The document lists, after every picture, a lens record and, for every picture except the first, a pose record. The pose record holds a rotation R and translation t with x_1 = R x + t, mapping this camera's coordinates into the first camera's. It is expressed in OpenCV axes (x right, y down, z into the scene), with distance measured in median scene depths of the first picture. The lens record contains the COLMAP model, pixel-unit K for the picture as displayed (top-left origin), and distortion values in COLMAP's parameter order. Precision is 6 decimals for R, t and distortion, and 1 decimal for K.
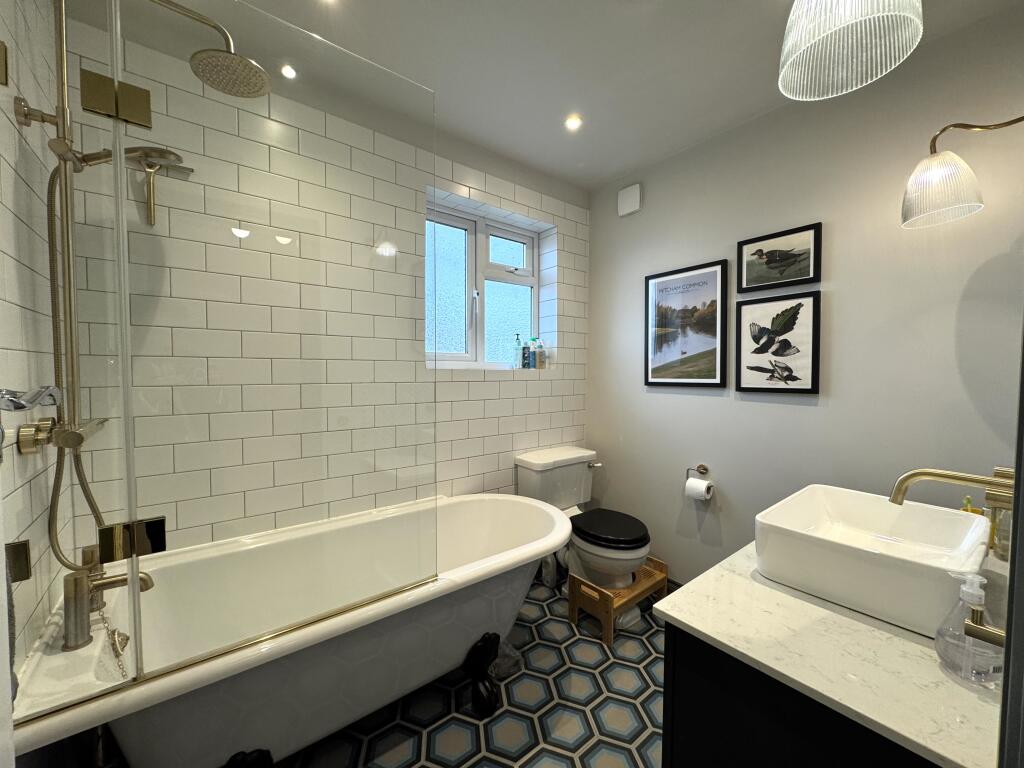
lens RADIAL K [[411.9, 0, 512.0], [0, 411.9, 384.0], [0, 0, 1]] dist [0.000310, -0.000074]
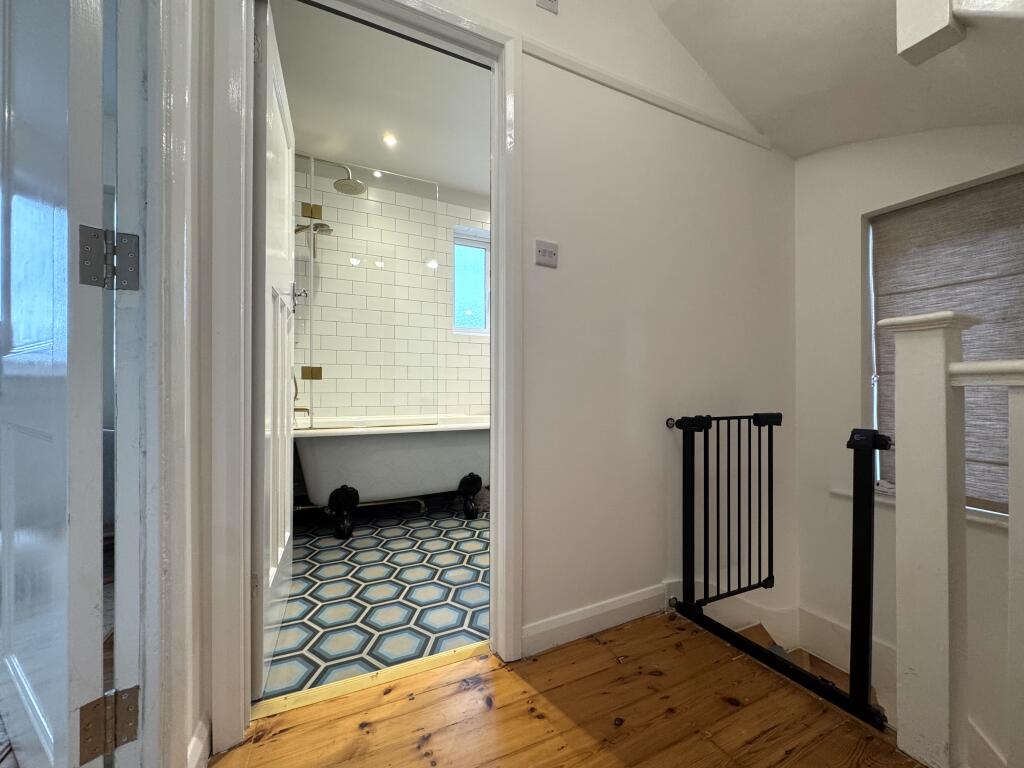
lens RADIAL K [[411.9, 0, 512.0], [0, 411.9, 384.0], [0, 0, 1]] dist [0.000310, -0.000074]
pose [[0.974378, -0.007760, -0.224782, 0.399357], [-0.003240, 0.998817, -0.048525, 0.249948], [0.224892, 0.048010, 0.973200, -0.550827]]
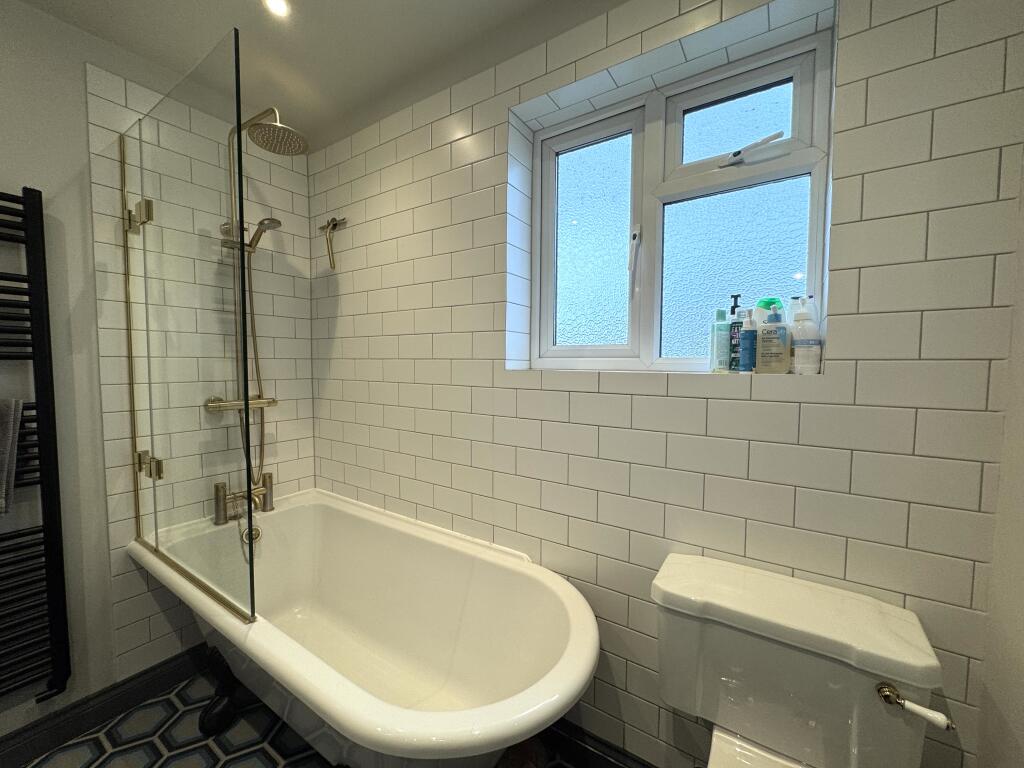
lens RADIAL K [[411.9, 0, 512.0], [0, 411.9, 384.0], [0, 0, 1]] dist [0.000310, -0.000074]
pose [[0.297744, 0.046171, -0.953529, 0.510391], [-0.039399, 0.998573, 0.036049, -0.040186], [0.953832, 0.026835, 0.299138, 0.843688]]
